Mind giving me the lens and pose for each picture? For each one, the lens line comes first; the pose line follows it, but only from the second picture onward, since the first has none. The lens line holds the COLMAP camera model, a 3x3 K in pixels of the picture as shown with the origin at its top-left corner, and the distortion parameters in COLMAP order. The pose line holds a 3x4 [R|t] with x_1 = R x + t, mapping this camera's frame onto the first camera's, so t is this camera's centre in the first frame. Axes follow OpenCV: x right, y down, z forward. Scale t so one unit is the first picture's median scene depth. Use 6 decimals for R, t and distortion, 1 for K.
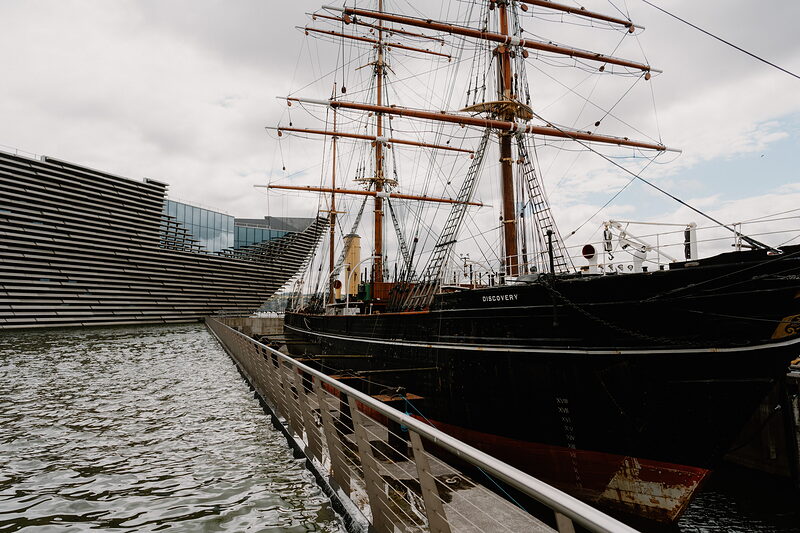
lens RADIAL K [[498.3, 0, 399.9], [0, 498.3, 267.2], [0, 0, 1]] dist [0.003691, -0.001581]
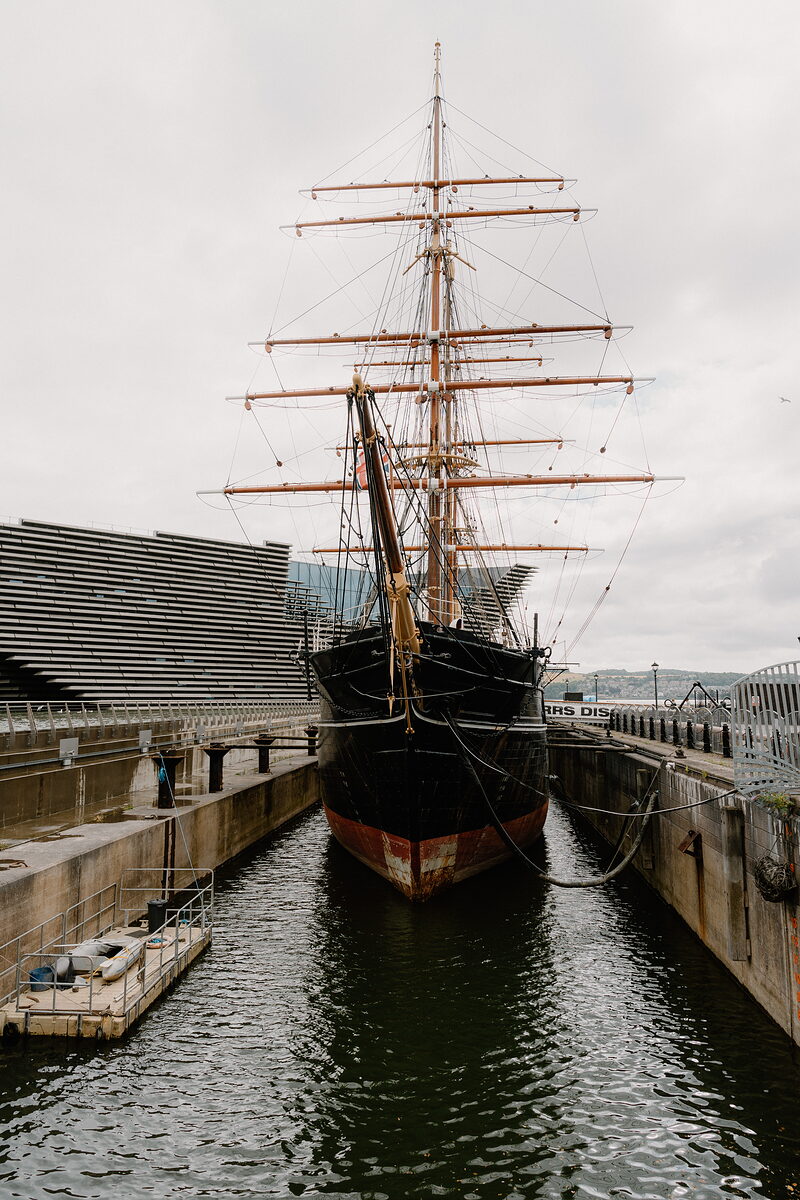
lens RADIAL K [[747.4, 0, 399.6], [0, 747.4, 598.9], [0, 0, 1]] dist [0.003691, -0.001581]
pose [[0.903564, -0.050382, -0.425481, 0.308165], [0.031165, 0.998160, -0.052012, -0.002059], [0.427319, 0.033736, 0.903471, -0.096283]]
